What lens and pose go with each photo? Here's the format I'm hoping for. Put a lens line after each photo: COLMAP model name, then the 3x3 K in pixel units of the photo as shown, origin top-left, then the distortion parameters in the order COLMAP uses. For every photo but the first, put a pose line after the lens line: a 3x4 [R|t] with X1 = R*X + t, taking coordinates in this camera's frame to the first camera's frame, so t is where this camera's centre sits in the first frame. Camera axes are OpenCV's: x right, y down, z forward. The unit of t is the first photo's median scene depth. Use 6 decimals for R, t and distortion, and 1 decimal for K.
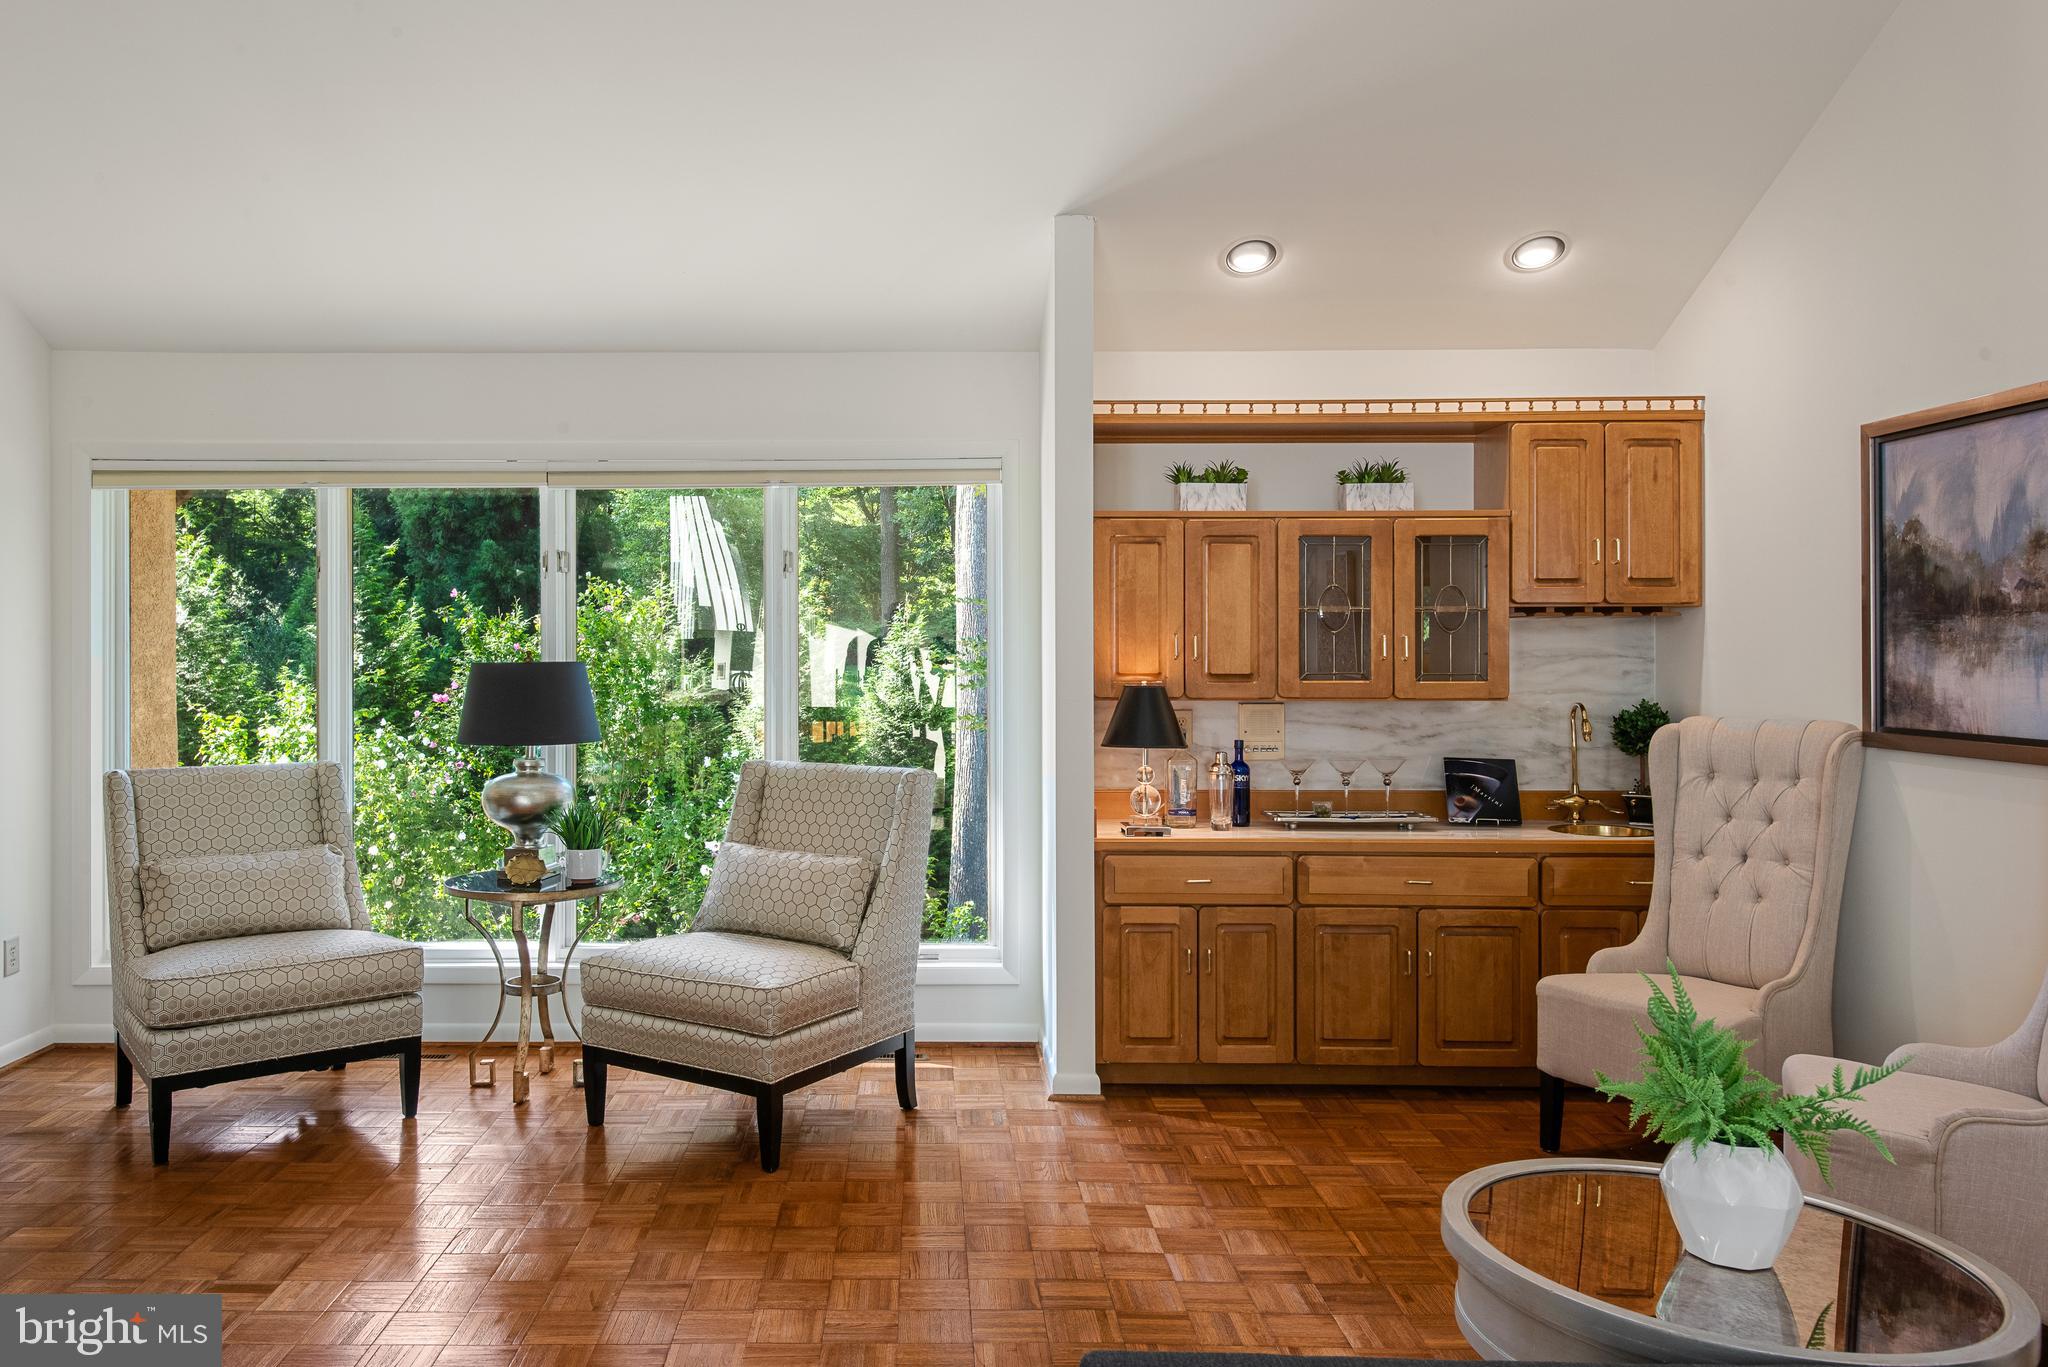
lens RADIAL K [[1512.2, 0, 915.7], [0, 1512.2, 646.4], [0, 0, 1]] dist [0.046696, -0.076655]
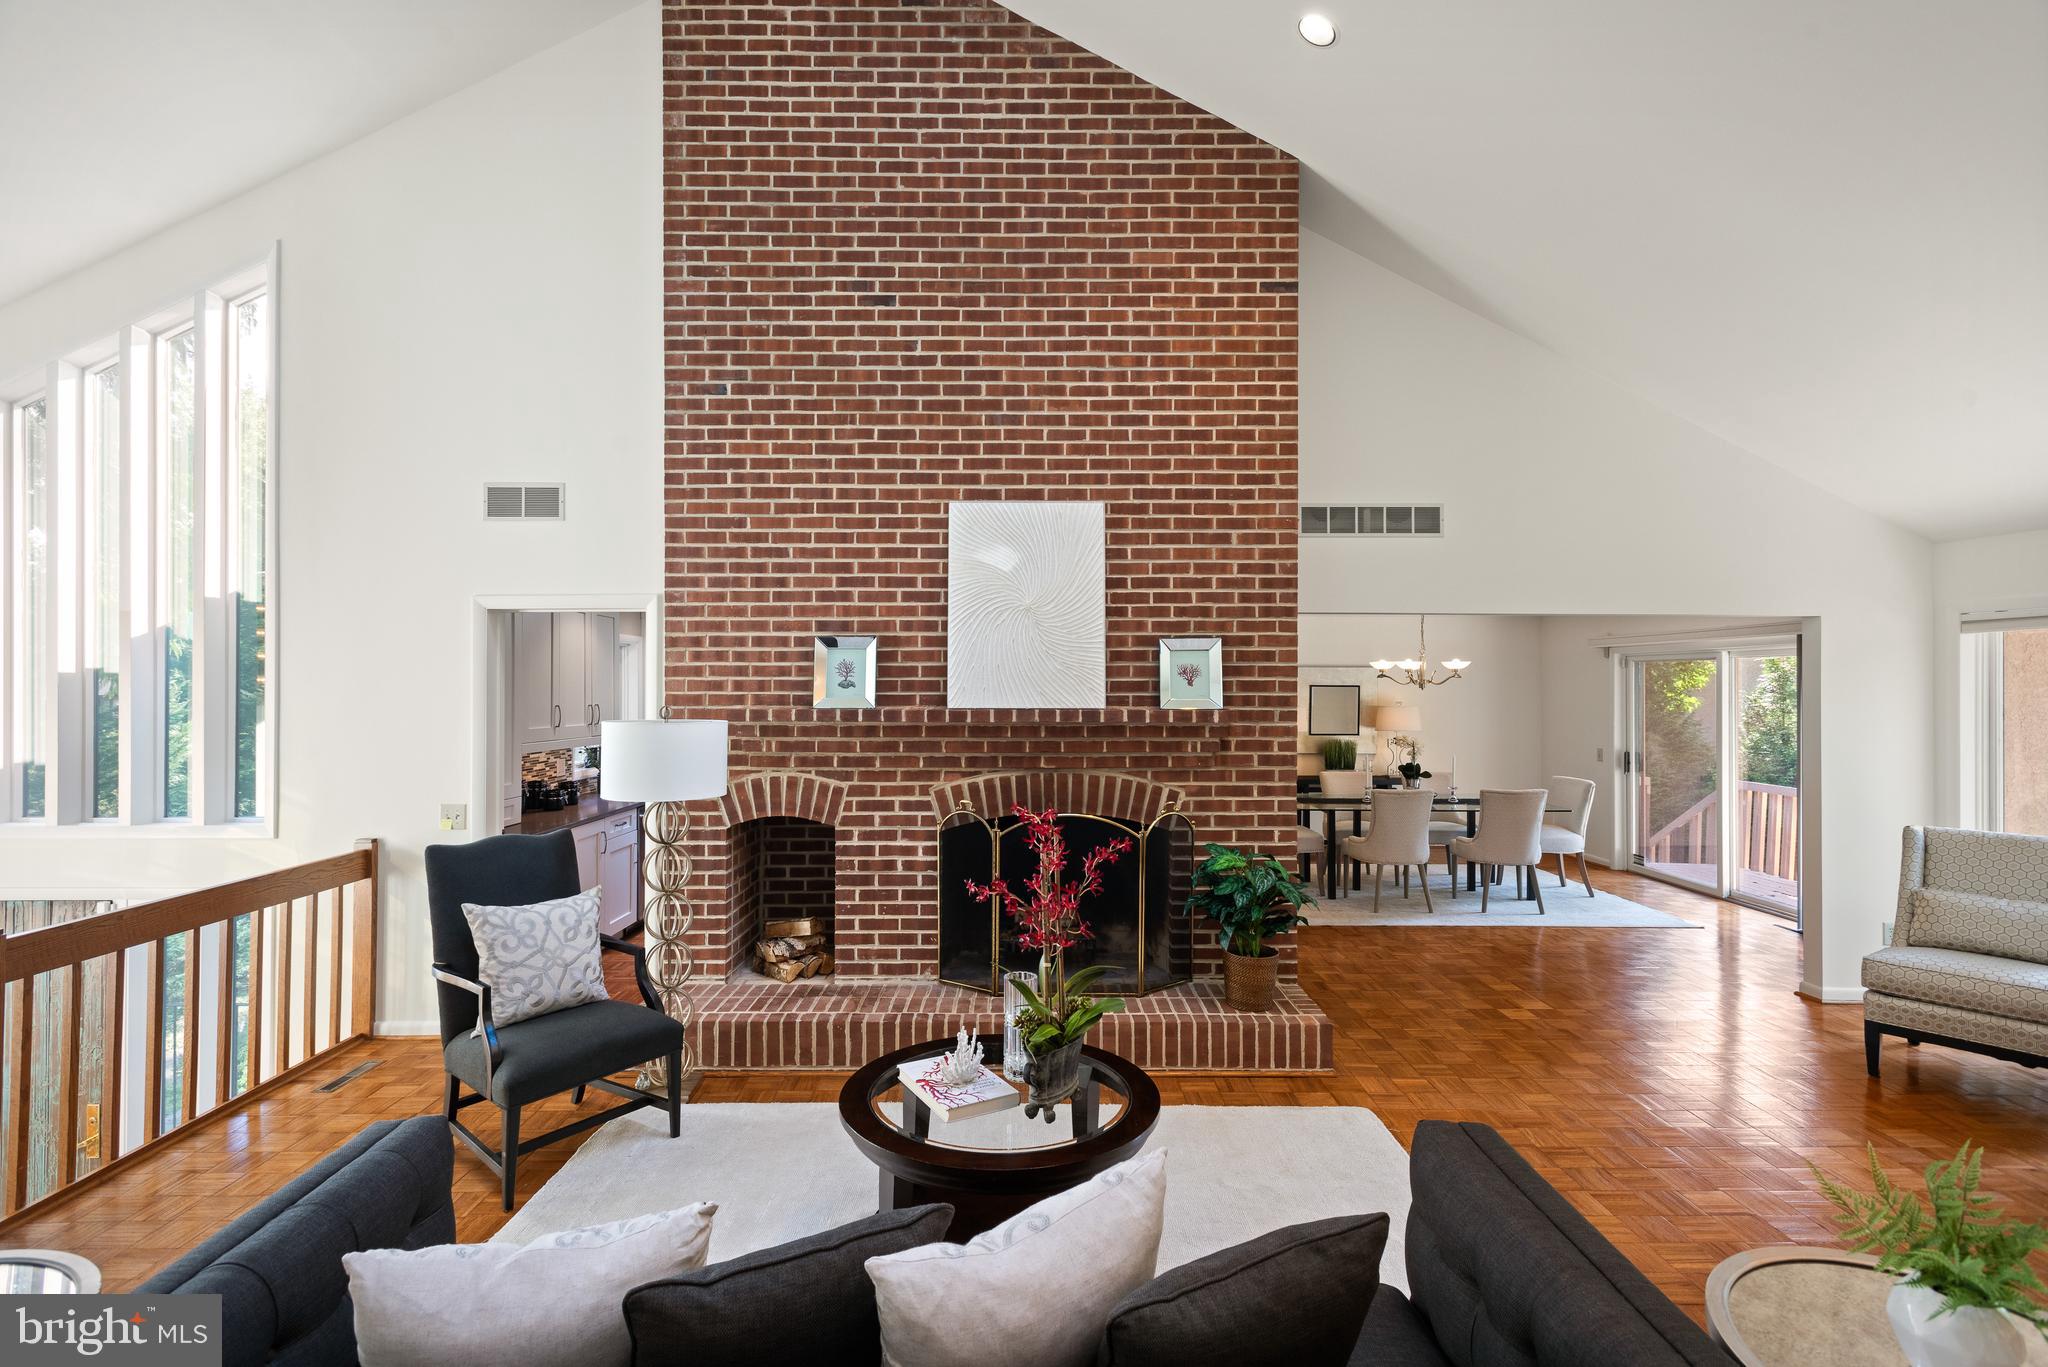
lens RADIAL K [[966.3, 0, 1021.4], [0, 966.3, 672.5], [0, 0, 1]] dist [0.018095, 0.001507]
pose [[0.014939, -0.008903, -0.999849, 0.448078], [-0.002767, 0.999956, -0.008946, -0.060231], [0.999885, 0.002900, 0.014914, 0.077232]]
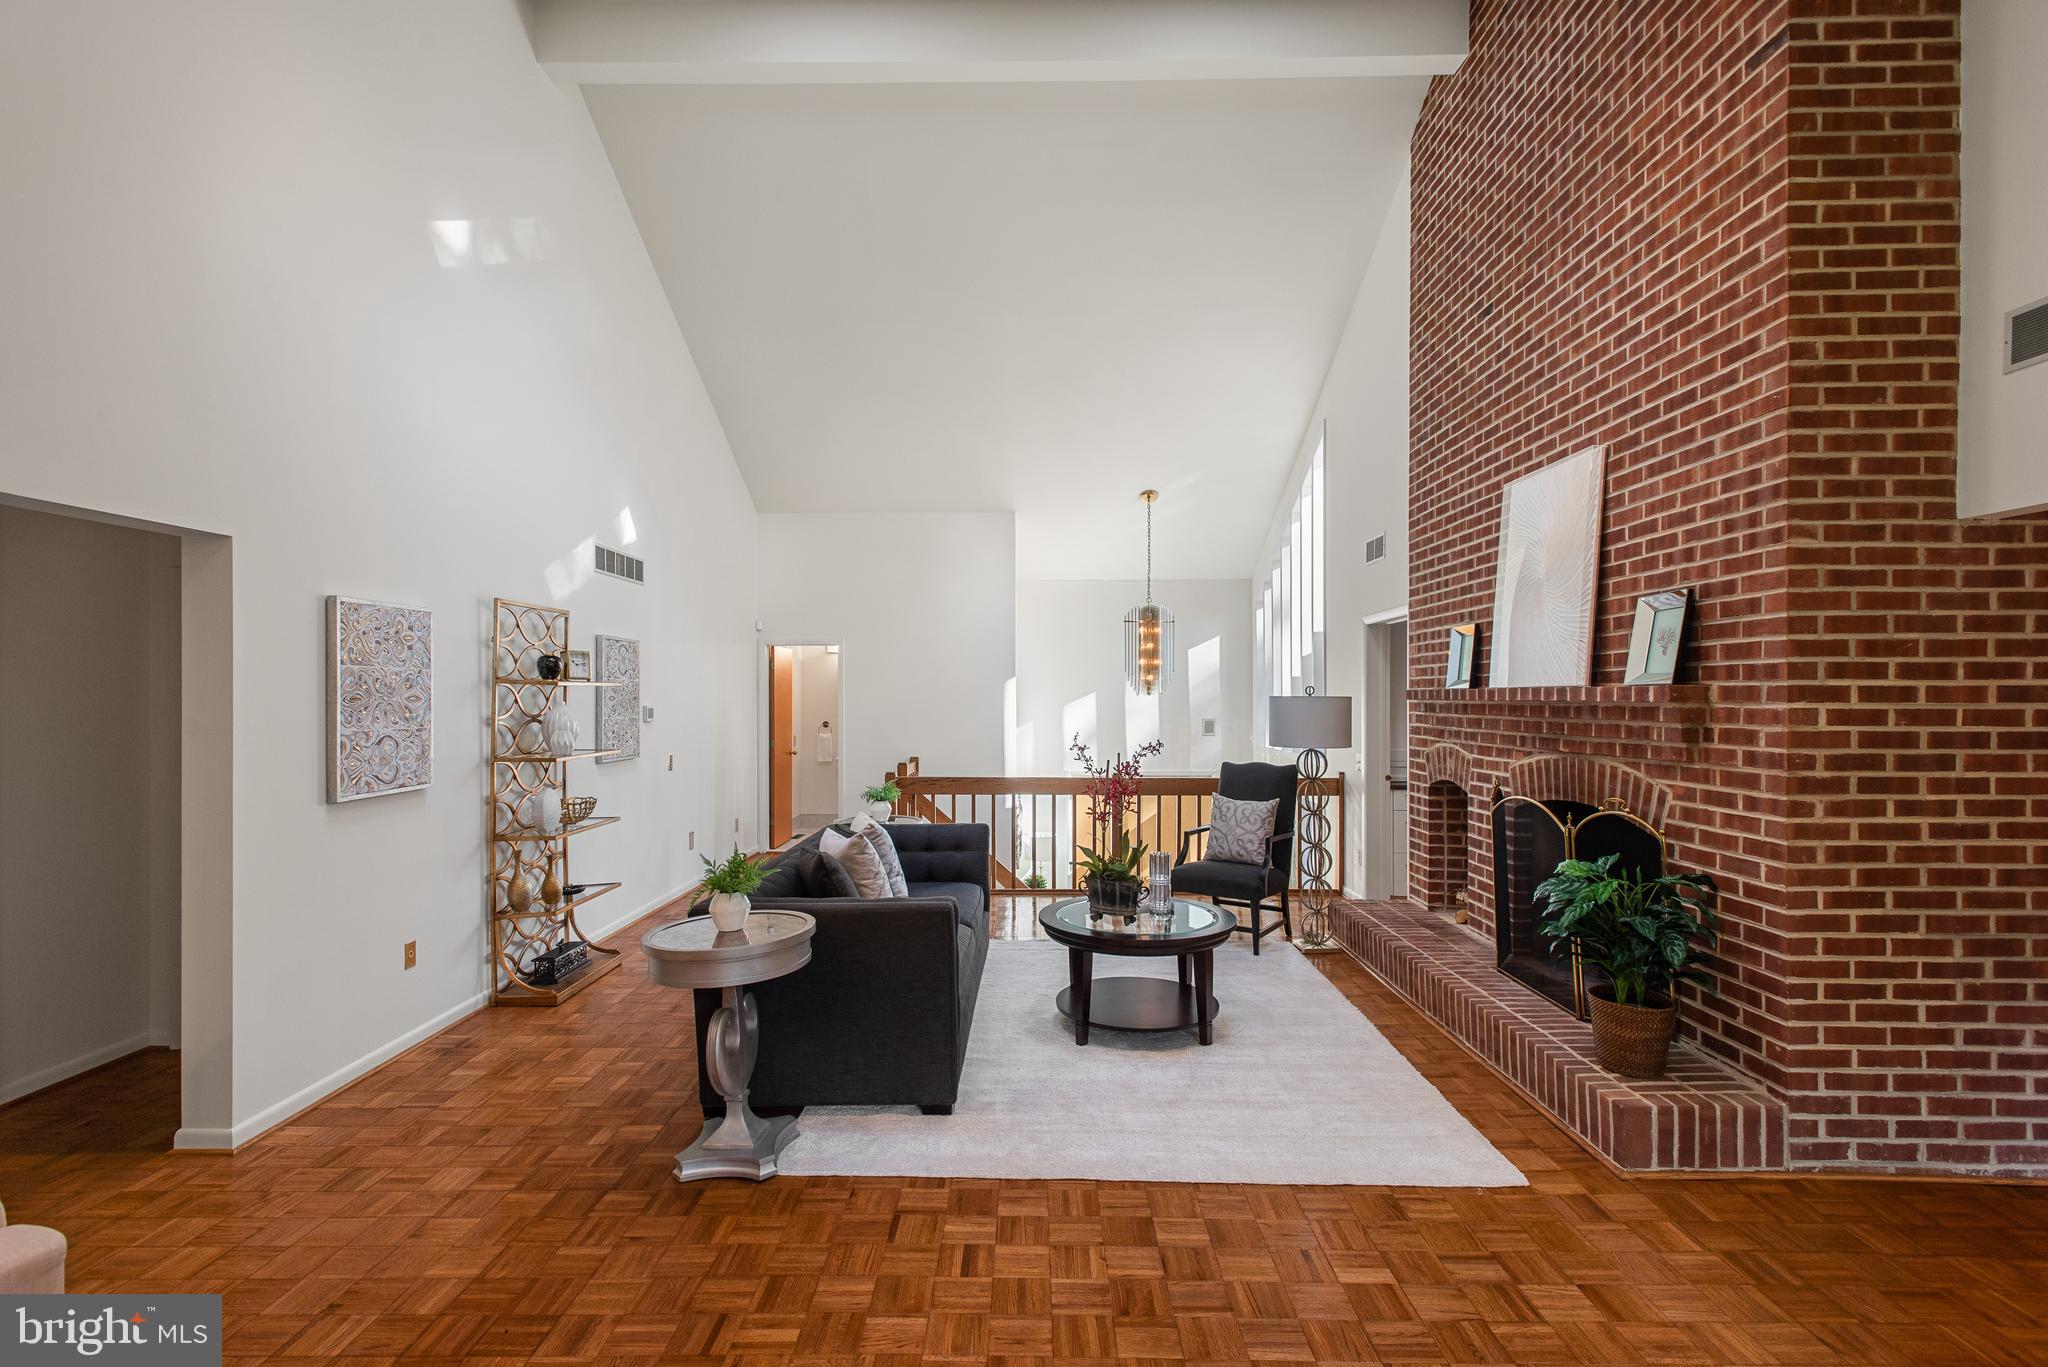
lens RADIAL K [[966.1, 0, 1020.5], [0, 966.1, 686.1], [0, 0, 1]] dist [0.014084, -0.001047]
pose [[-0.999980, 0.005198, 0.003504, -0.026687], [0.005161, 0.999931, -0.010540, -0.026656], [-0.003559, -0.010522, -0.999938, 1.016234]]
